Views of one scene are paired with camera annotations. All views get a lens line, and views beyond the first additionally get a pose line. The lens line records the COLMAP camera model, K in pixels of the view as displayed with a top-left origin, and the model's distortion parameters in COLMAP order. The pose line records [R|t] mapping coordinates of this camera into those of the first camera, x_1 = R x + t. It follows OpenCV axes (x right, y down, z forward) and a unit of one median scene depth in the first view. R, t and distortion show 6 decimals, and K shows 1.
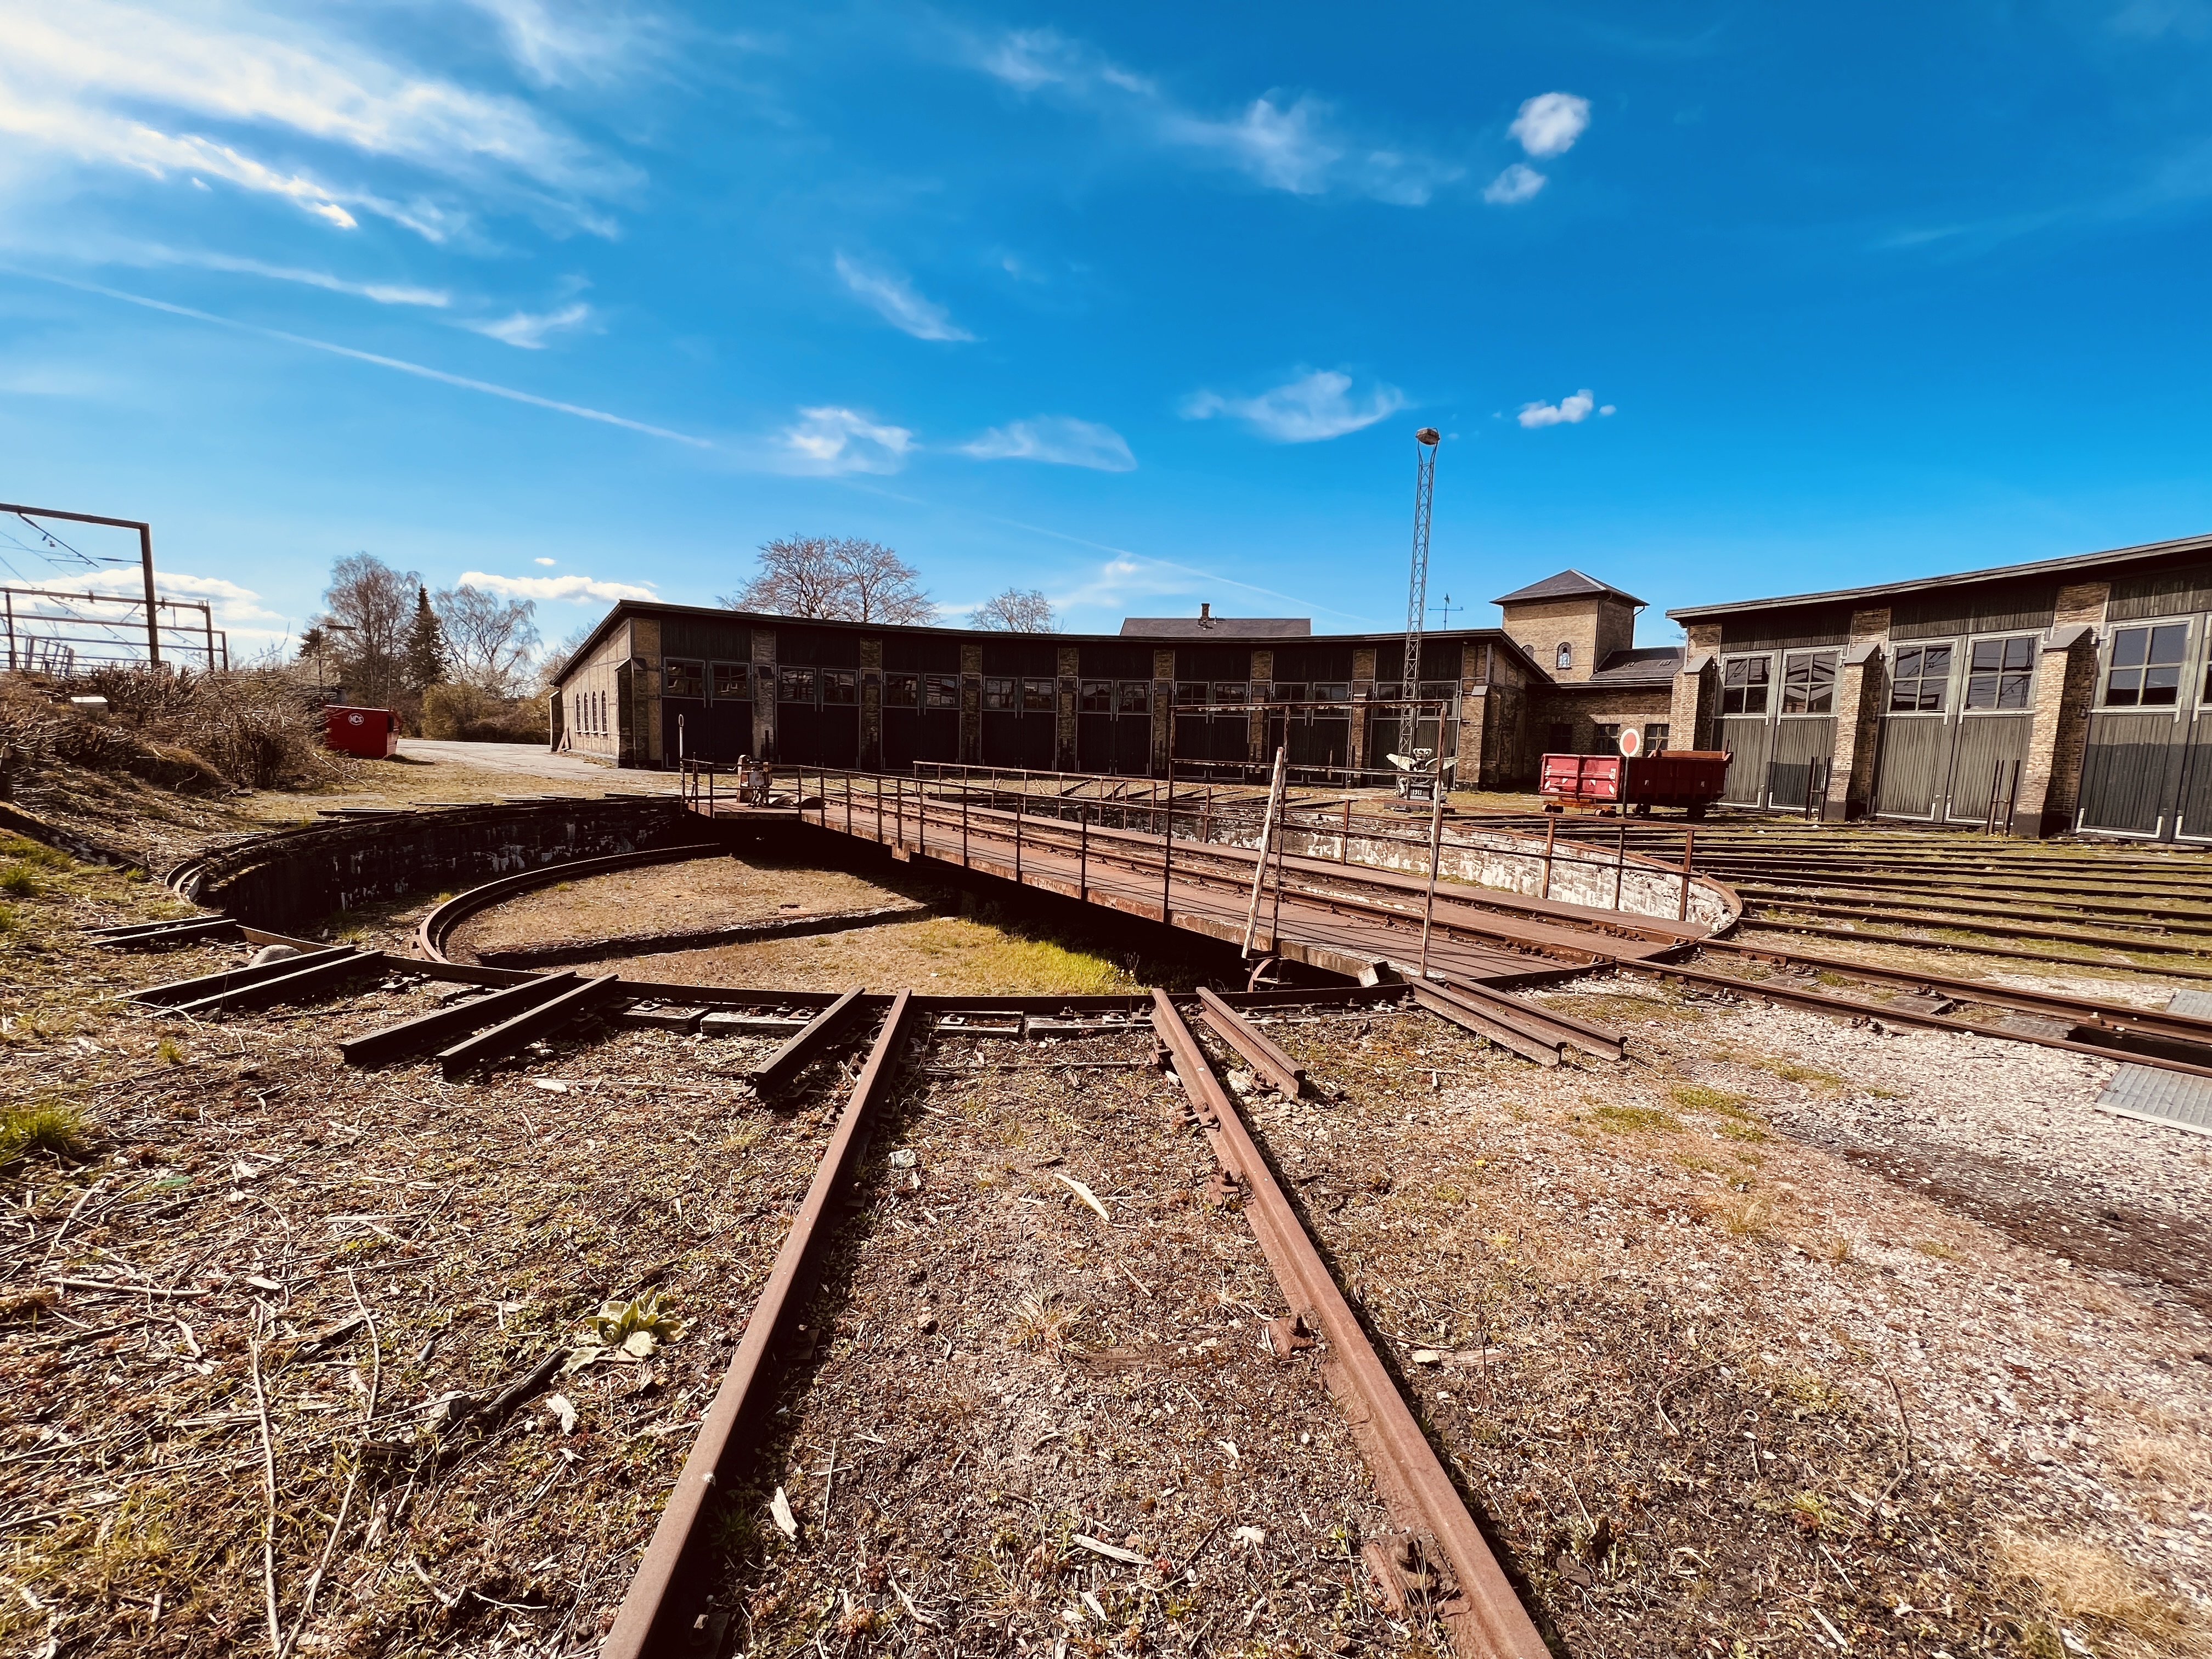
lens RADIAL K [[882.9, 0, 1103.2], [0, 882.9, 847.3], [0, 0, 1]] dist [0.000095, -0.000035]
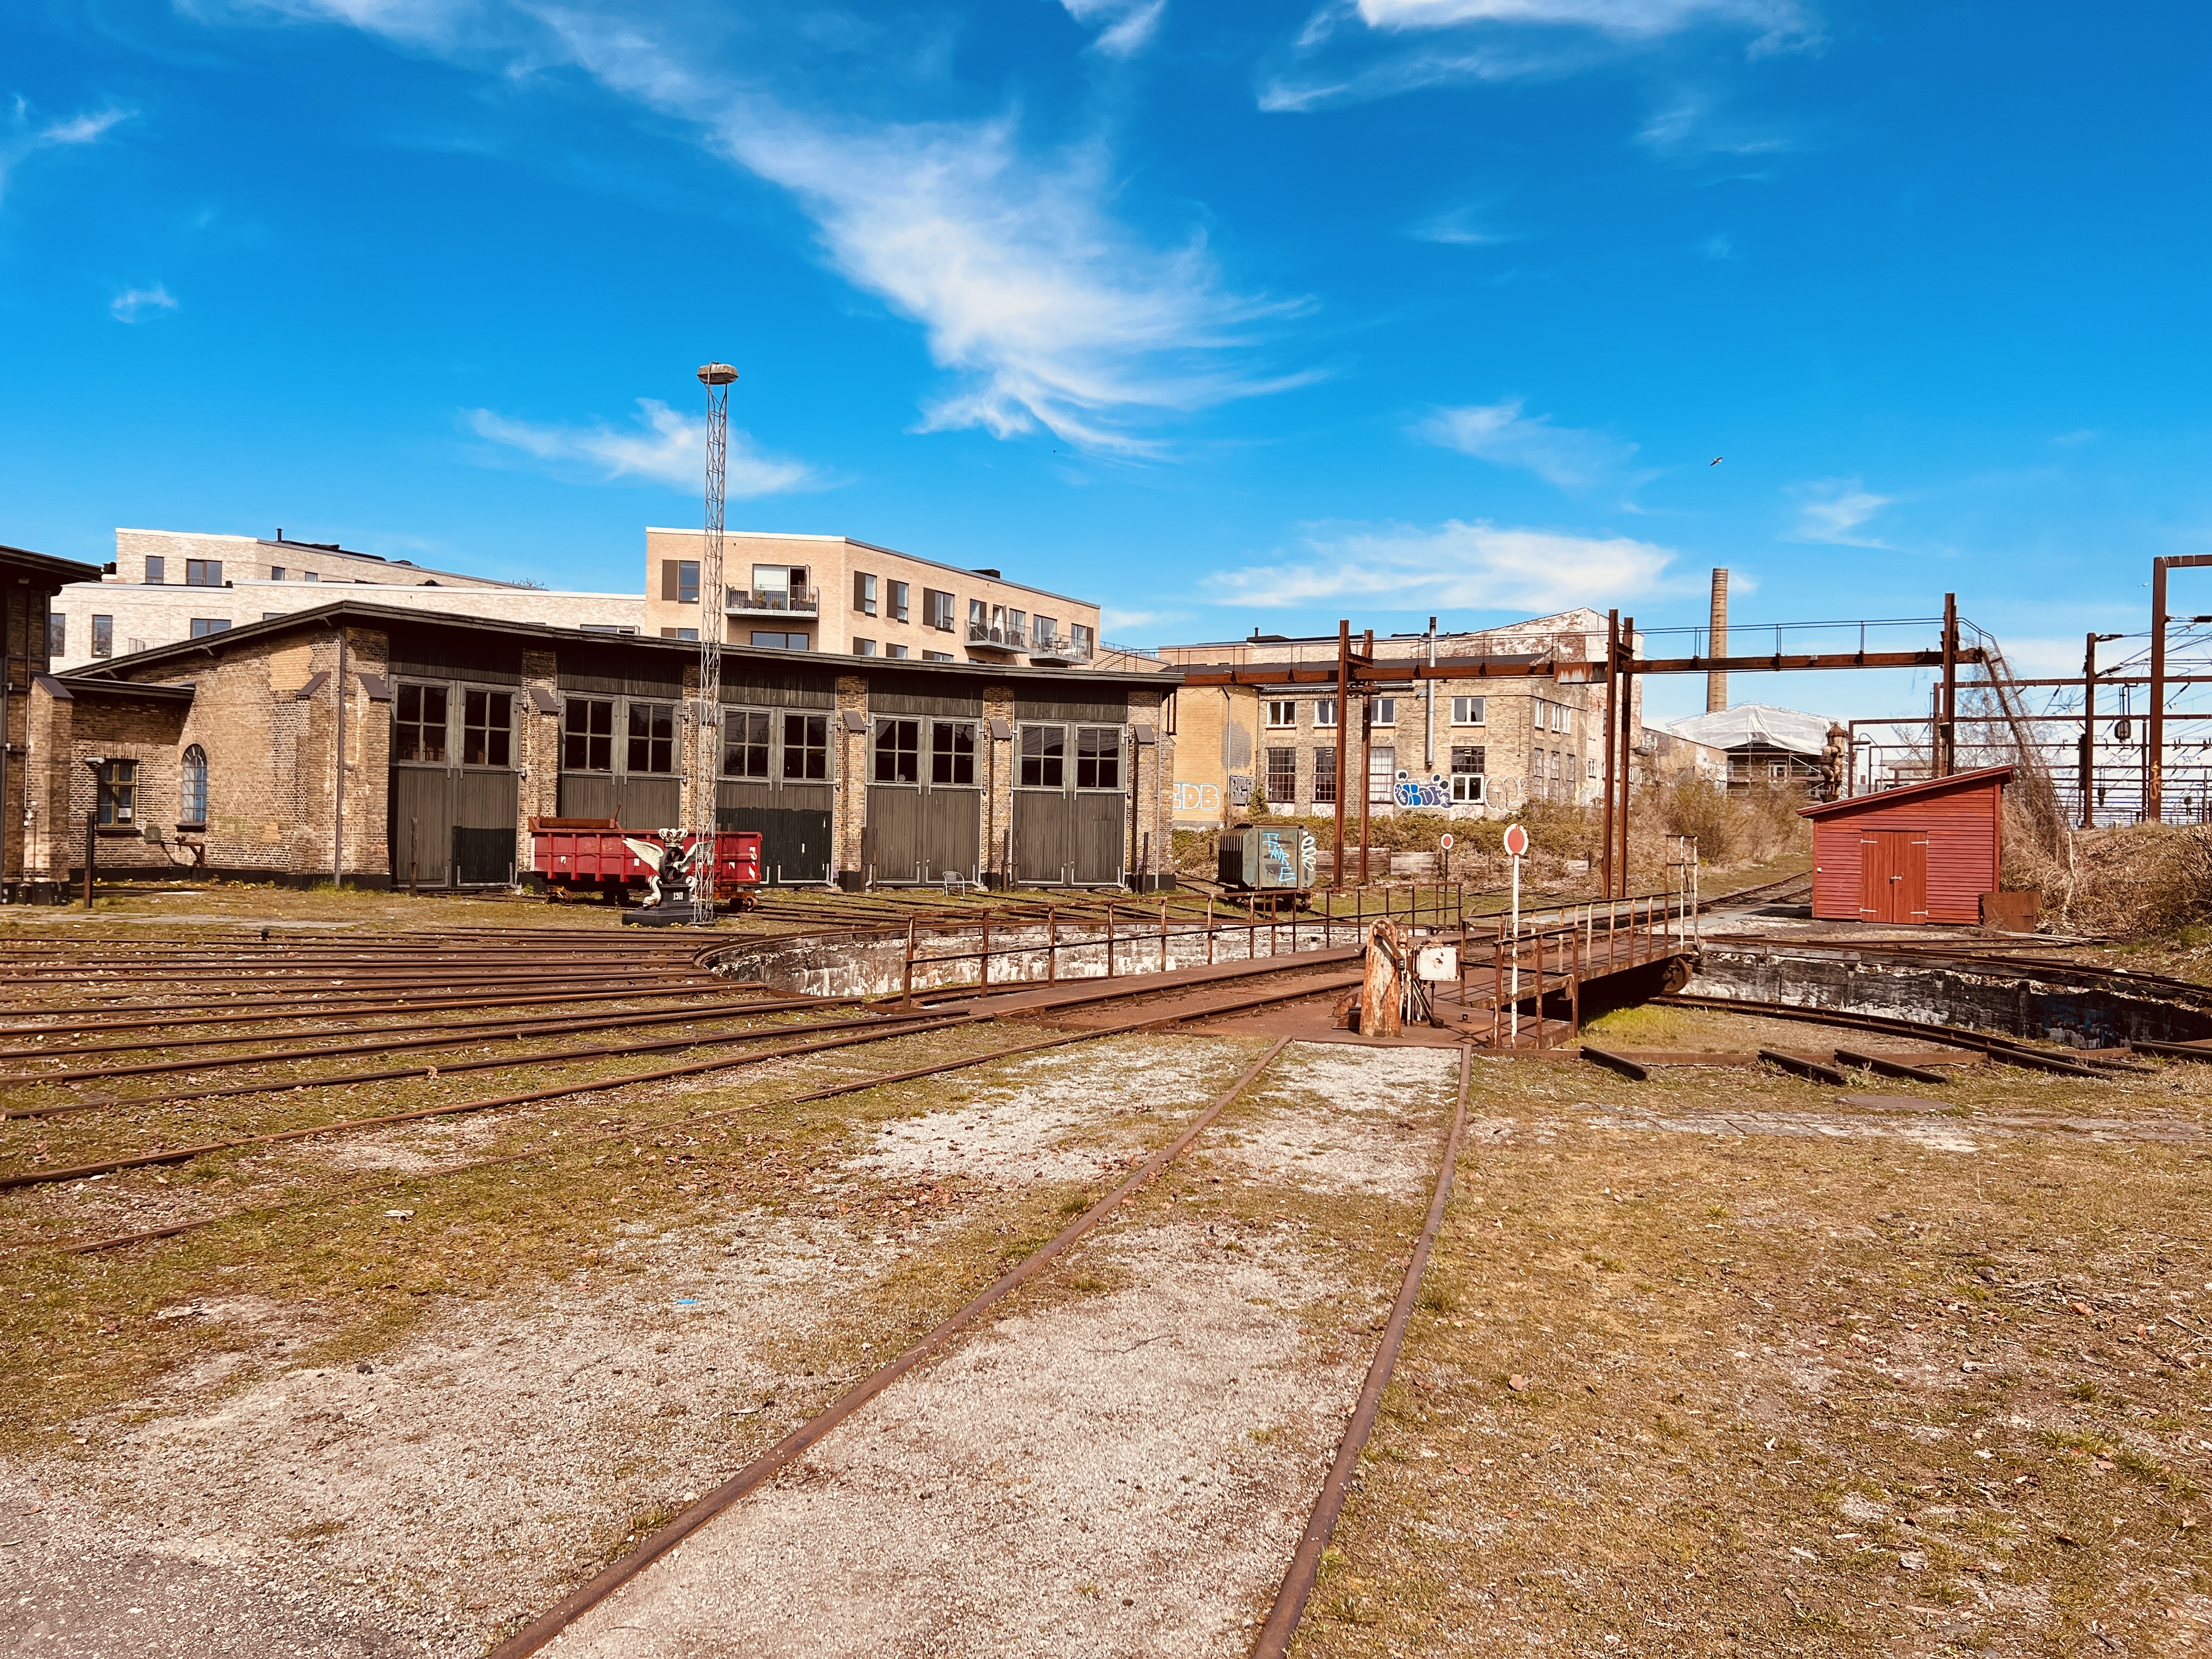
lens RADIAL K [[1660.5, 0, 1113.1], [0, 1660.5, 812.2], [0, 0, 1]] dist [0.072198, -0.077490]
pose [[-0.433098, -0.026892, 0.900945, -0.639696], [0.072150, 0.995313, 0.064392, -0.129678], [-0.898454, 0.092891, -0.429128, 0.893706]]
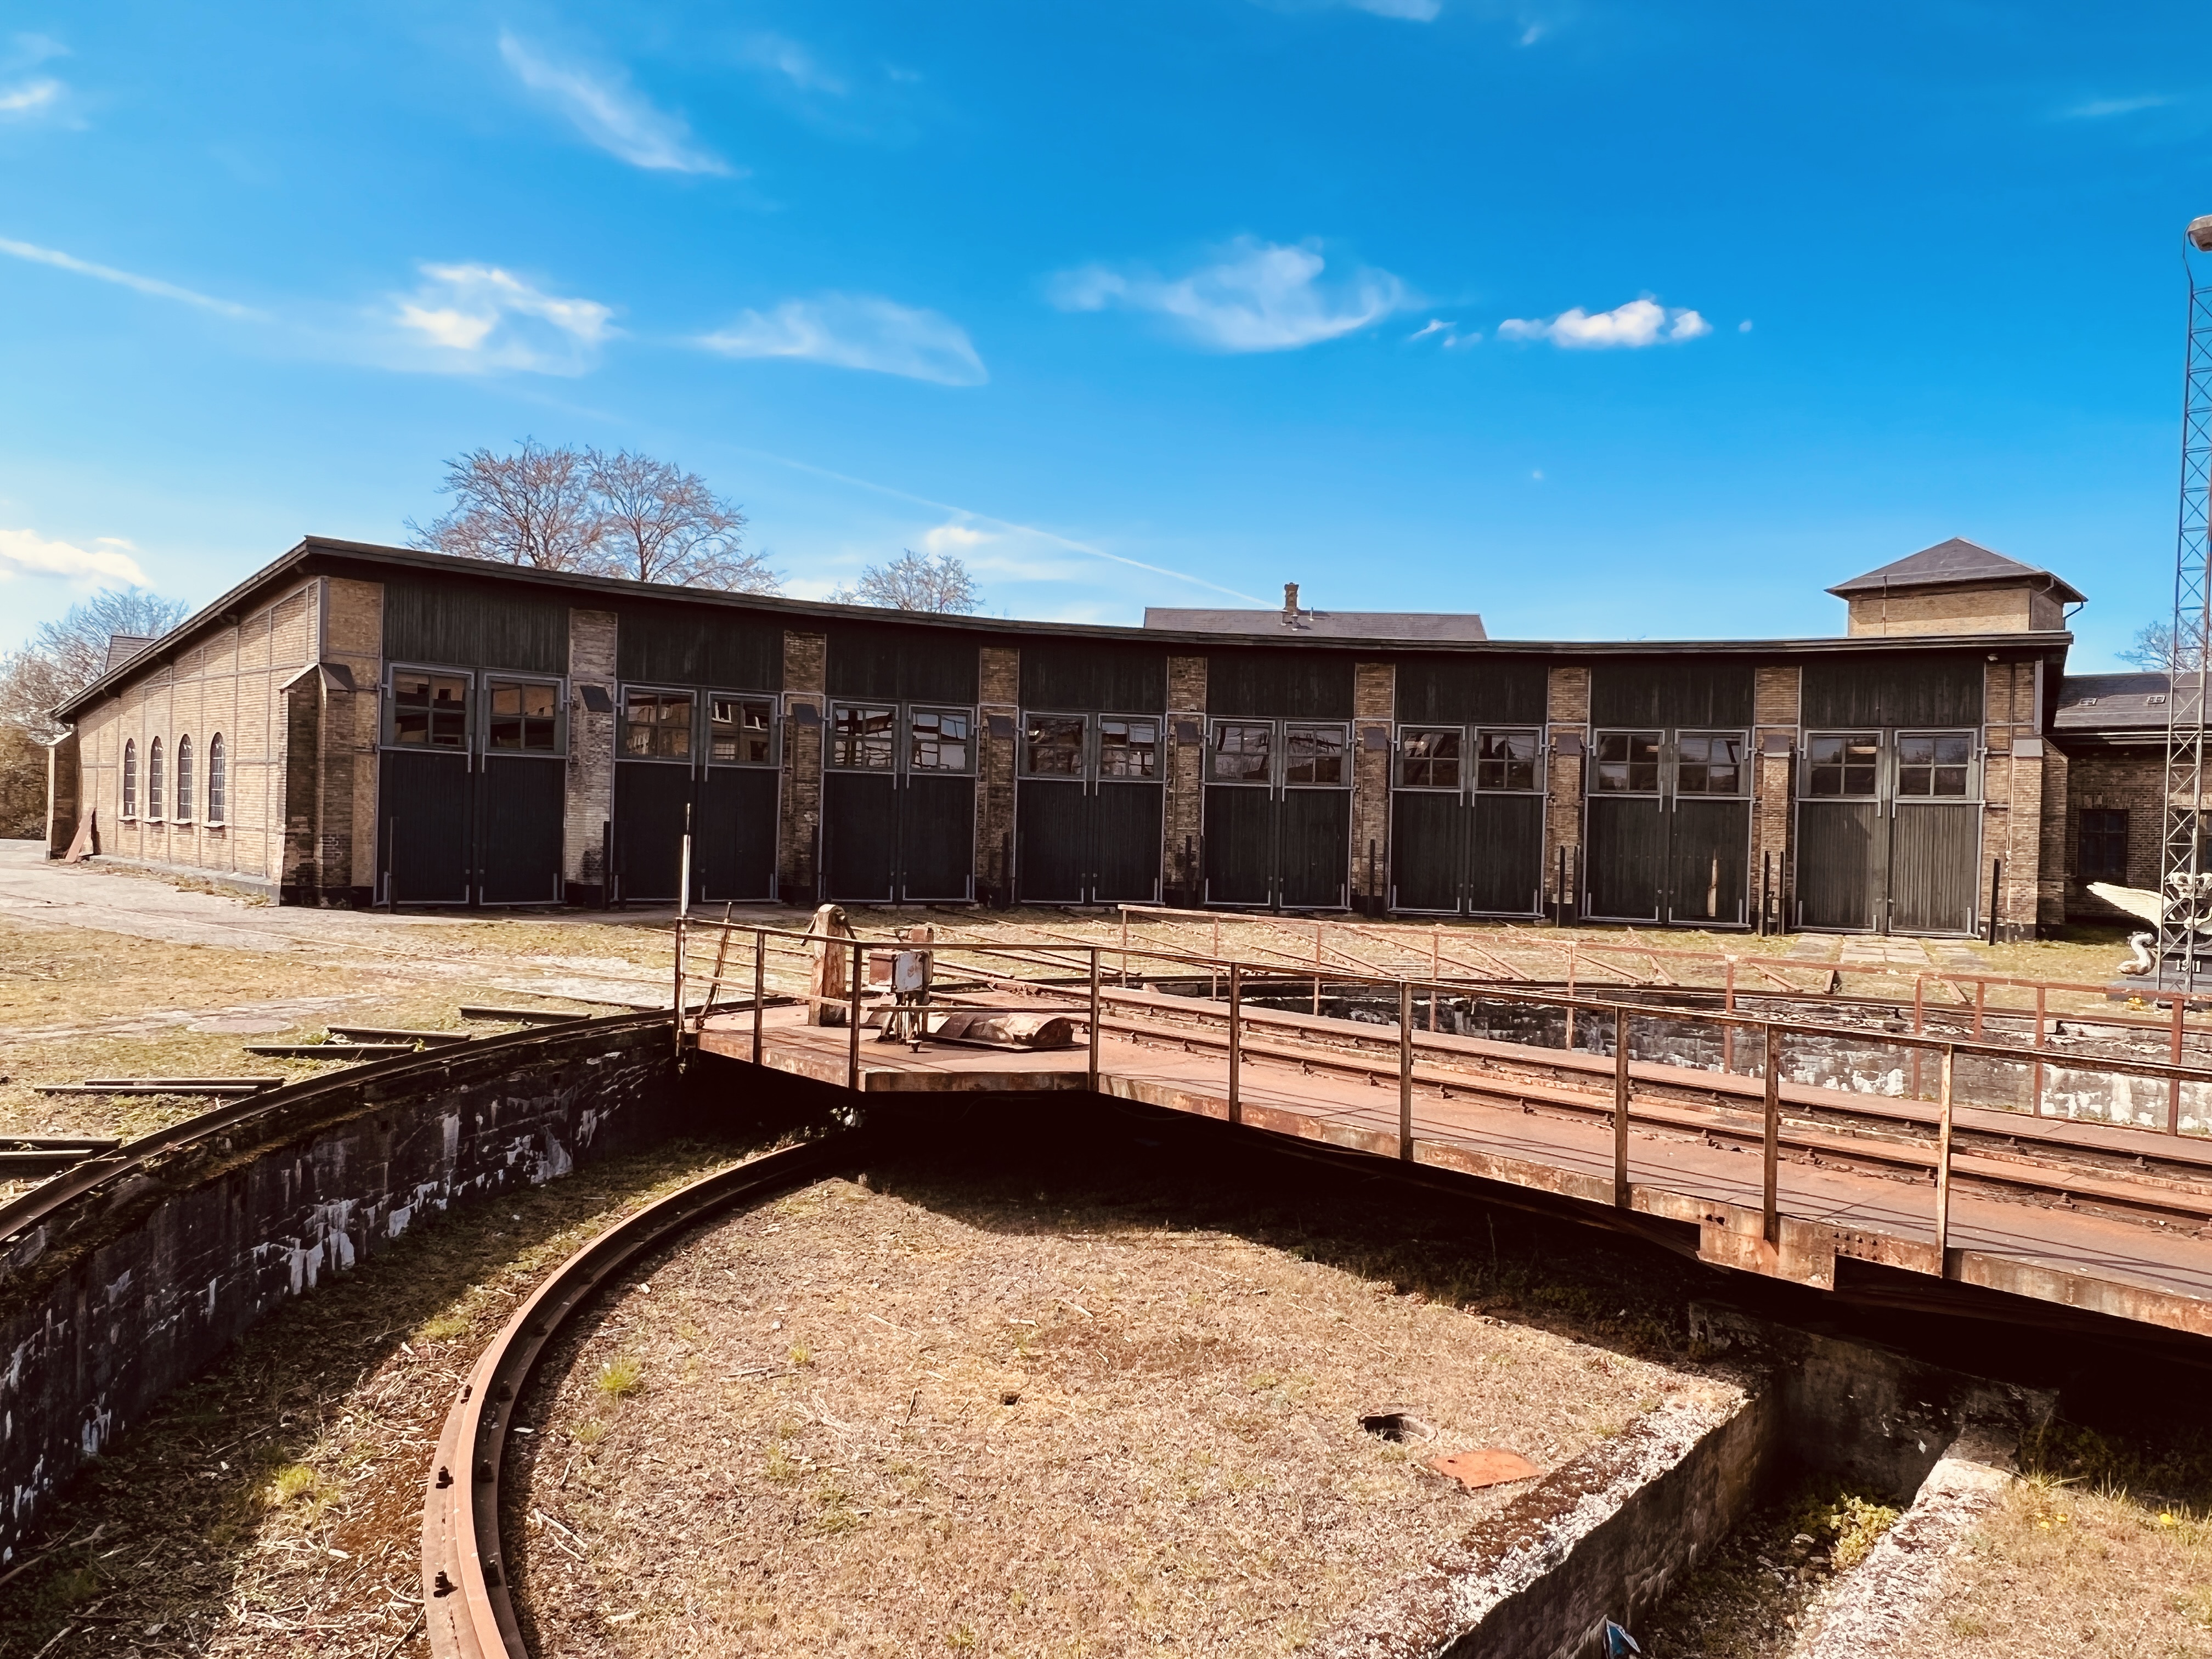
lens RADIAL K [[1489.1, 0, 1101.0], [0, 1489.1, 814.8], [0, 0, 1]] dist [-0.003316, -0.000217]
pose [[0.992816, 0.002403, 0.119627, -0.226250], [0.012427, 0.992320, -0.123072, -0.037174], [-0.119004, 0.123674, 0.985161, 0.203517]]
